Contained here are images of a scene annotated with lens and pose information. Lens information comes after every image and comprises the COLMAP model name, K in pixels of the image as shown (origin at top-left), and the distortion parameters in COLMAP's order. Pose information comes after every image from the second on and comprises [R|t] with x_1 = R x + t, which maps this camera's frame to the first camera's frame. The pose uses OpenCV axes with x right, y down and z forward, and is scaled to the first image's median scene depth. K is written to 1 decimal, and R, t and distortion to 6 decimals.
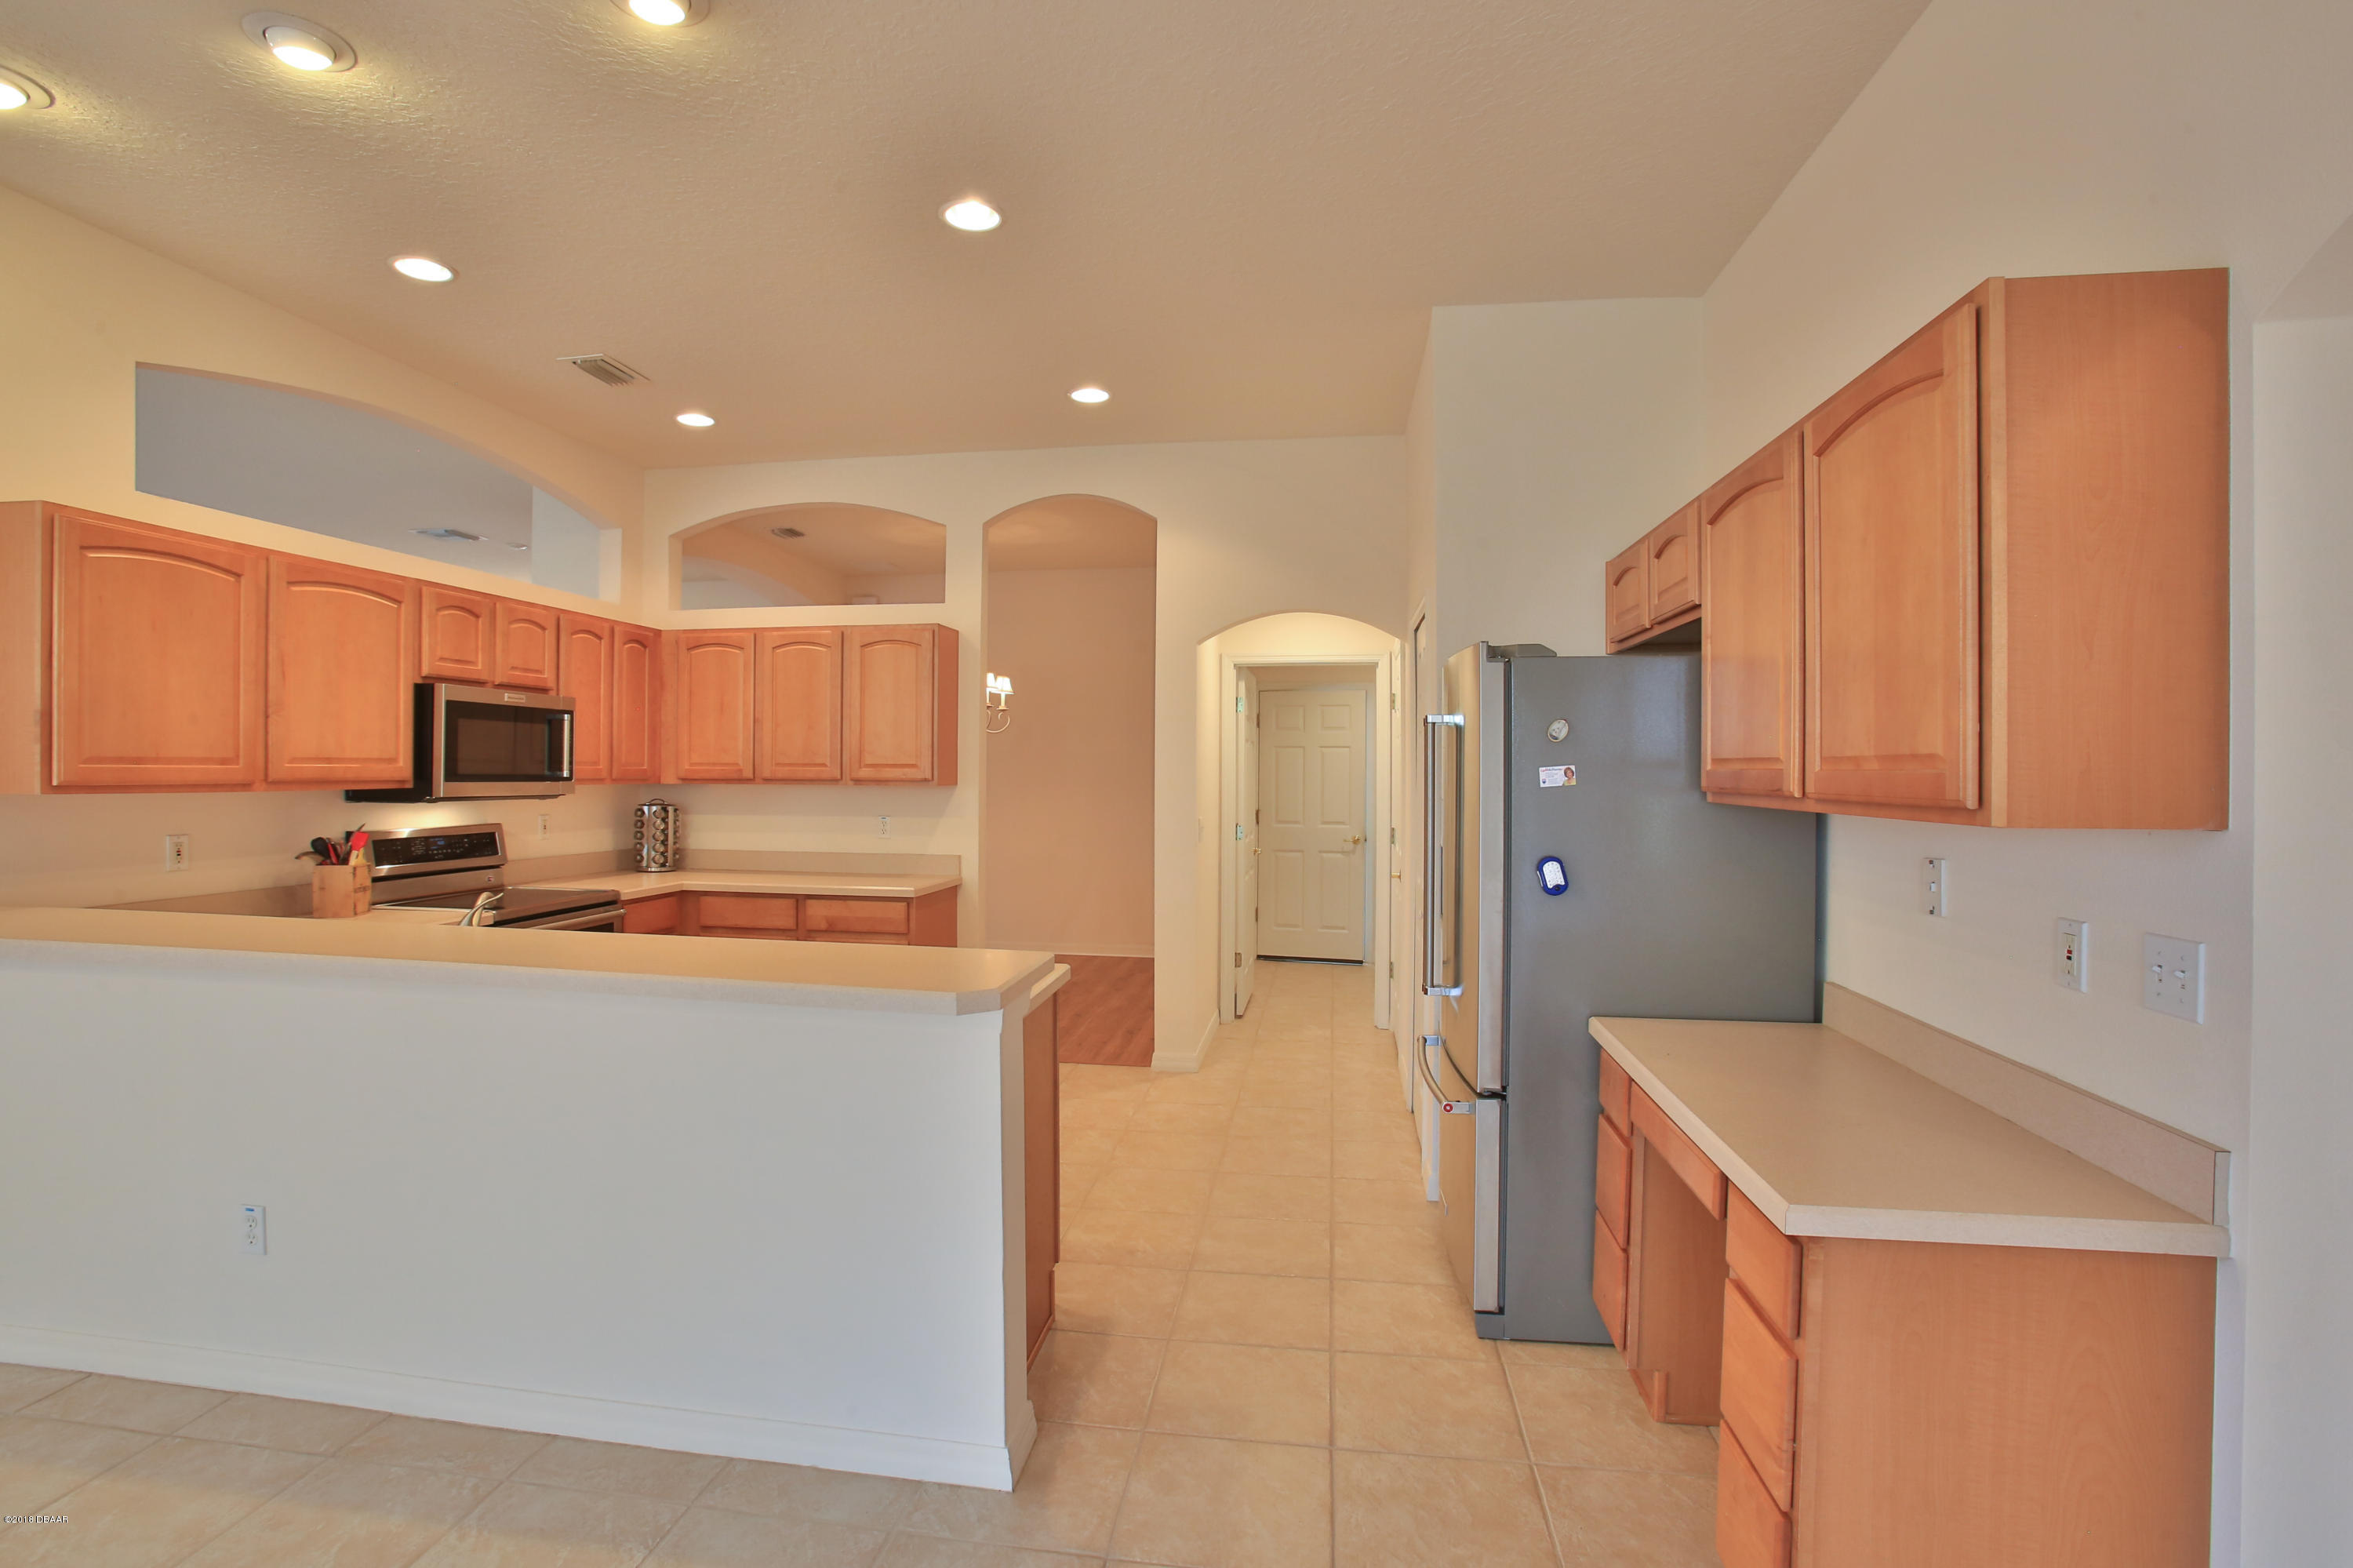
lens RADIAL K [[1137.2, 0, 1157.9], [0, 1137.2, 774.7], [0, 0, 1]] dist [-0.075223, 0.028862]
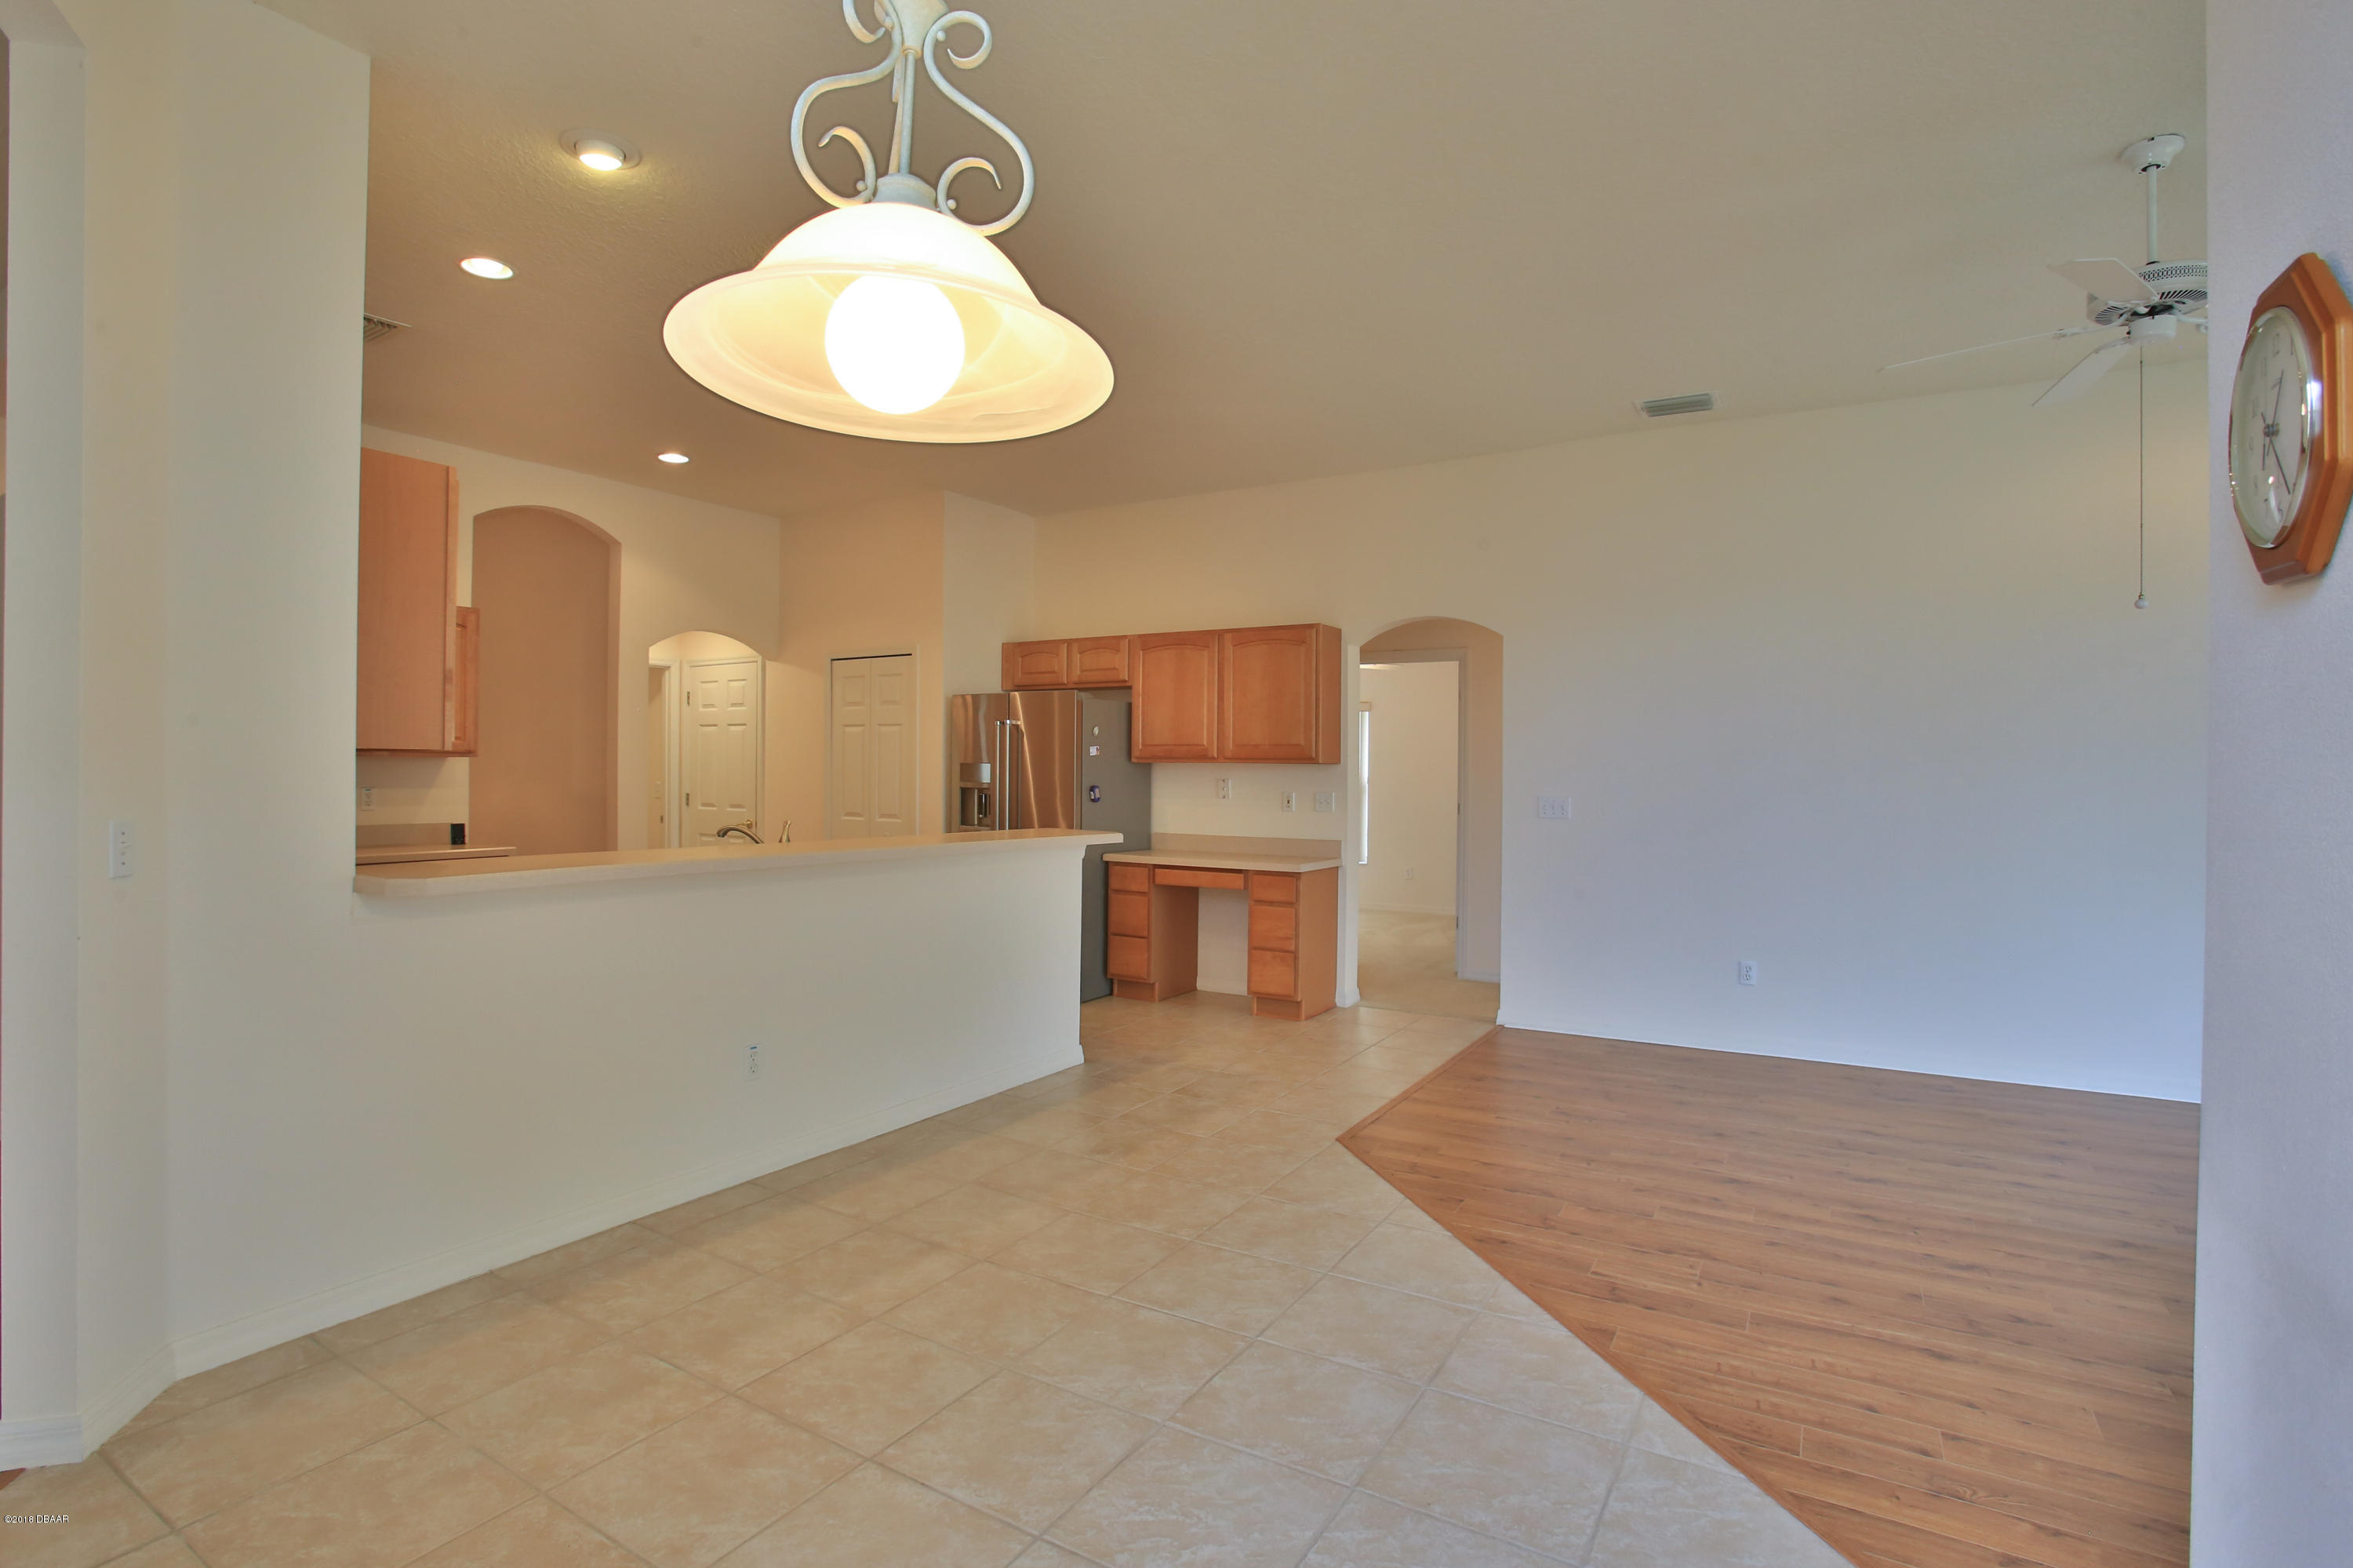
lens RADIAL K [[1137.2, 0, 1157.9], [0, 1137.2, 774.7], [0, 0, 1]] dist [-0.075223, 0.028862]
pose [[0.399419, -0.006133, 0.916748, -0.947712], [-0.001744, 0.999971, 0.007450, 0.018018], [-0.916767, -0.004574, 0.399397, -0.026862]]
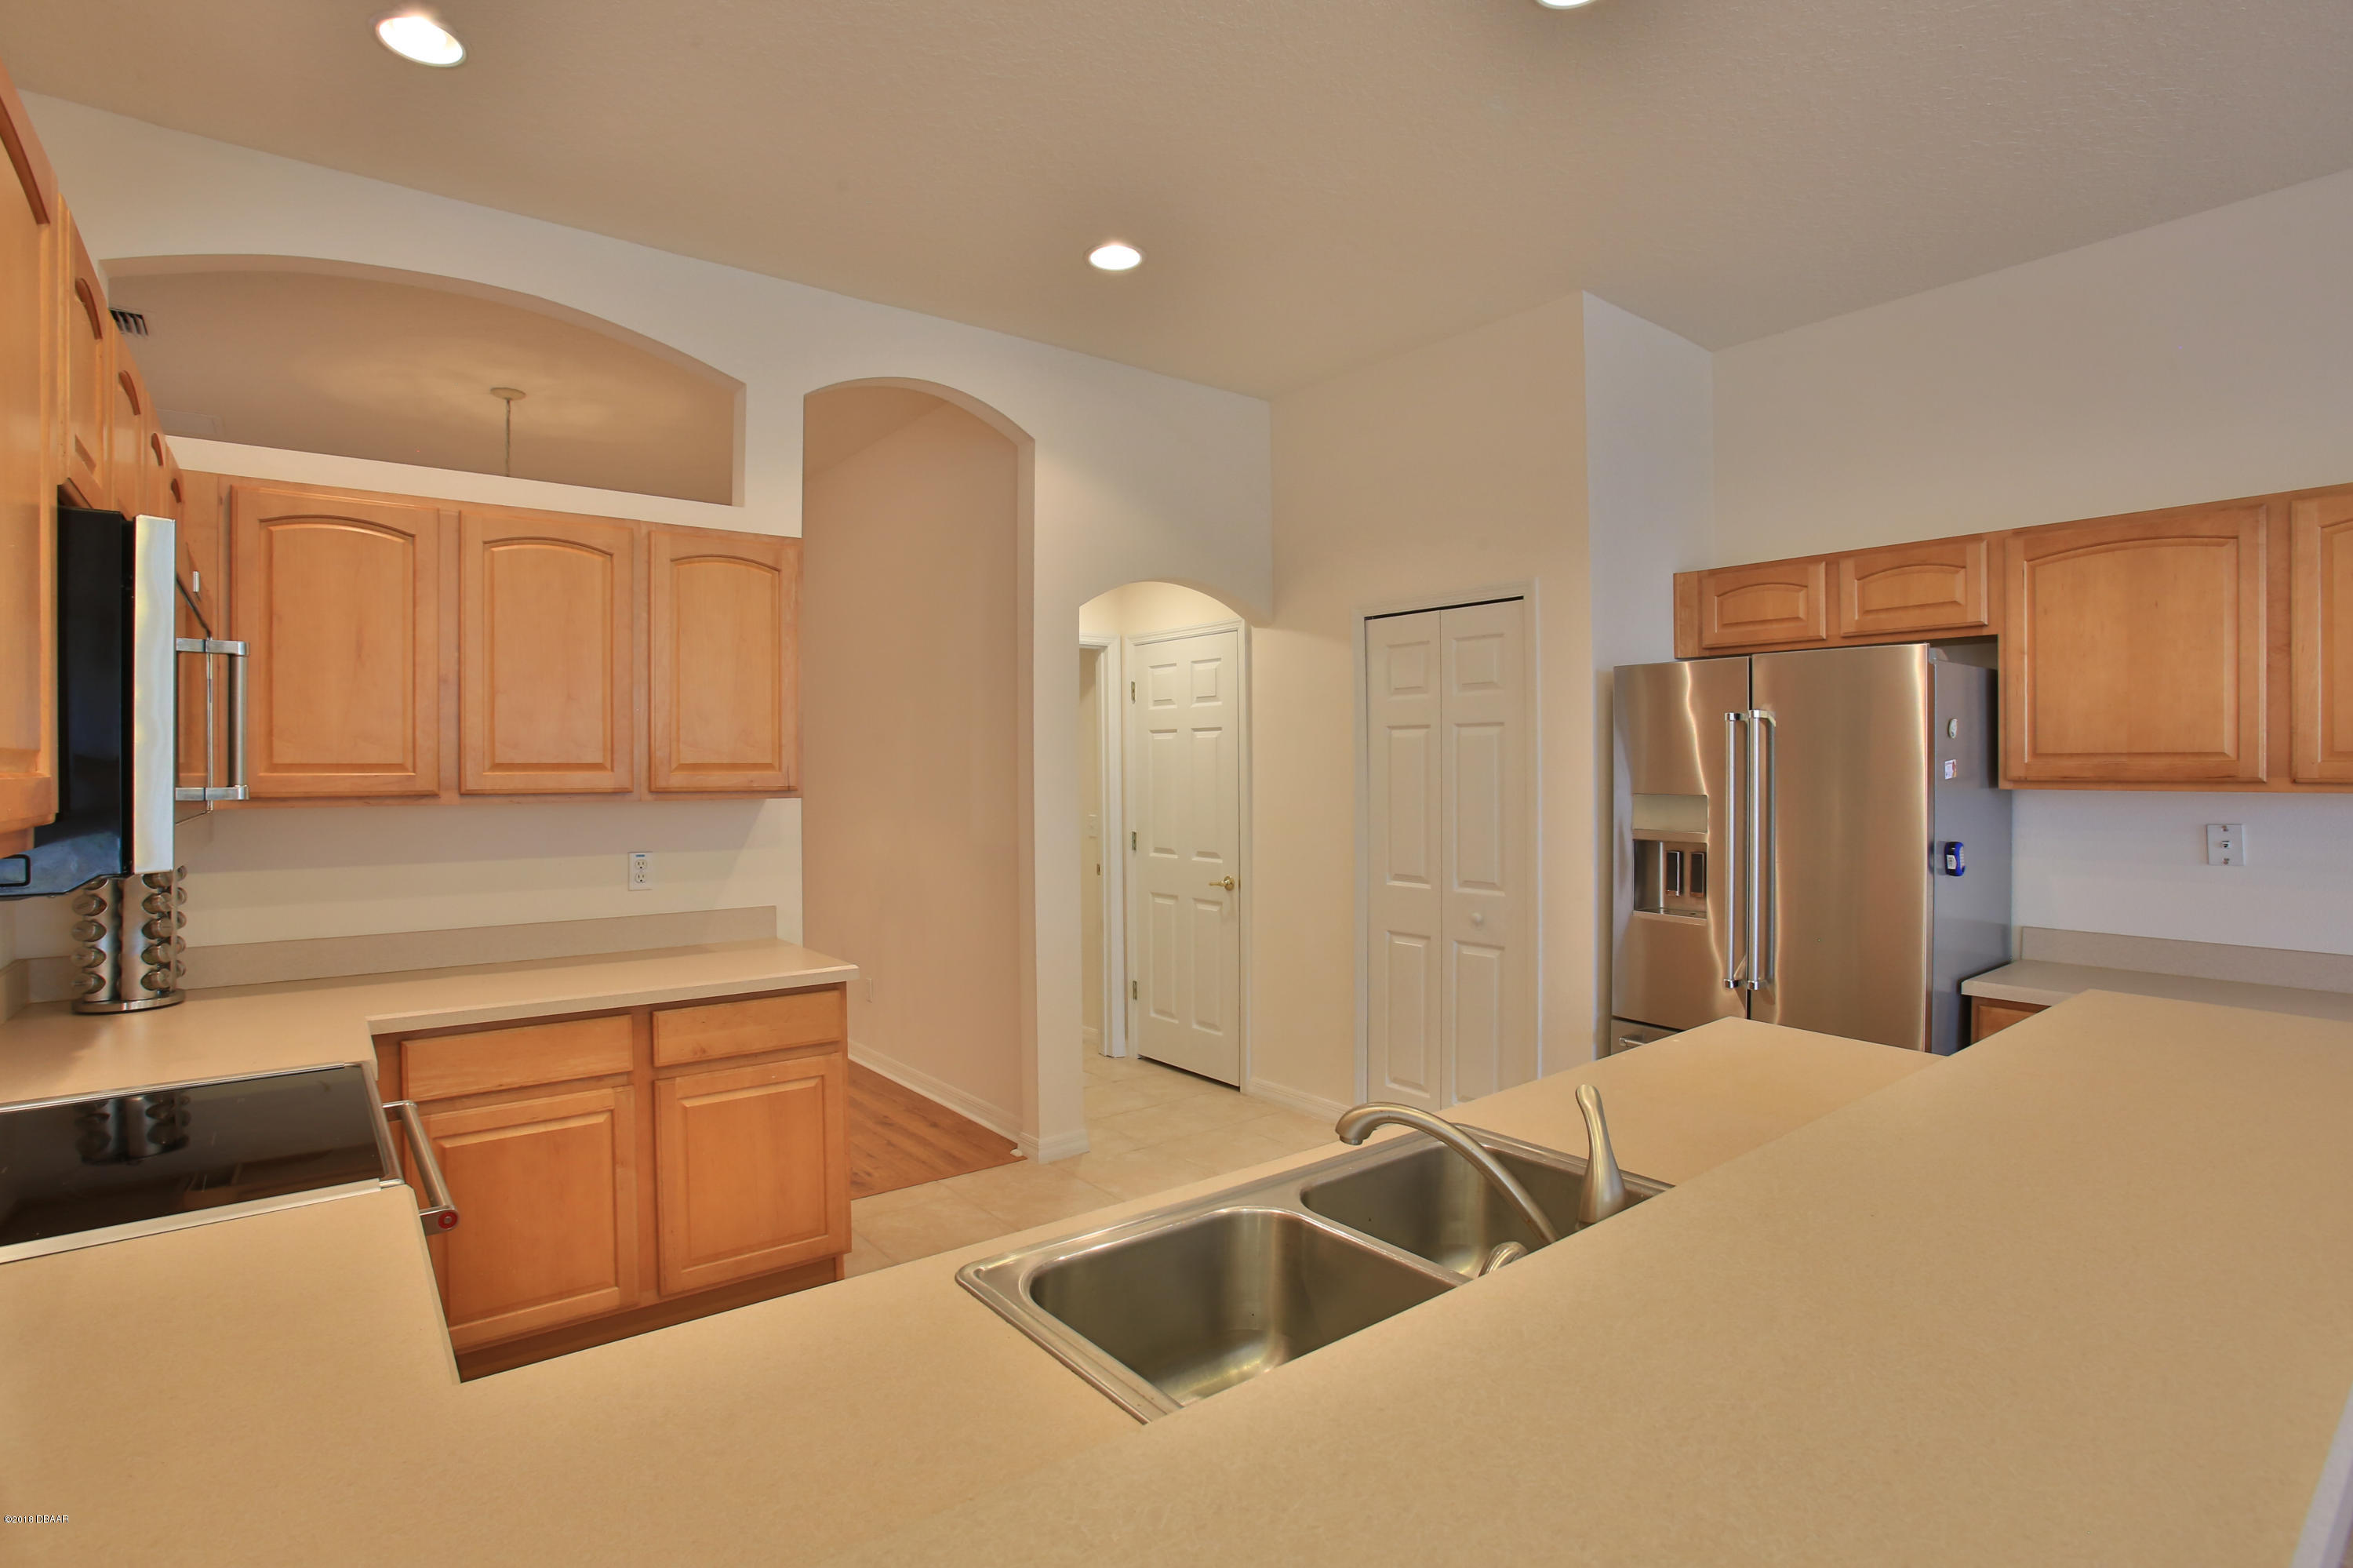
lens RADIAL K [[1137.2, 0, 1157.9], [0, 1137.2, 774.7], [0, 0, 1]] dist [-0.075223, 0.028862]
pose [[0.688044, -0.013802, 0.725538, -0.532892], [0.011372, 0.999901, 0.008236, -0.006201], [-0.725580, 0.002584, 0.688133, 0.449405]]
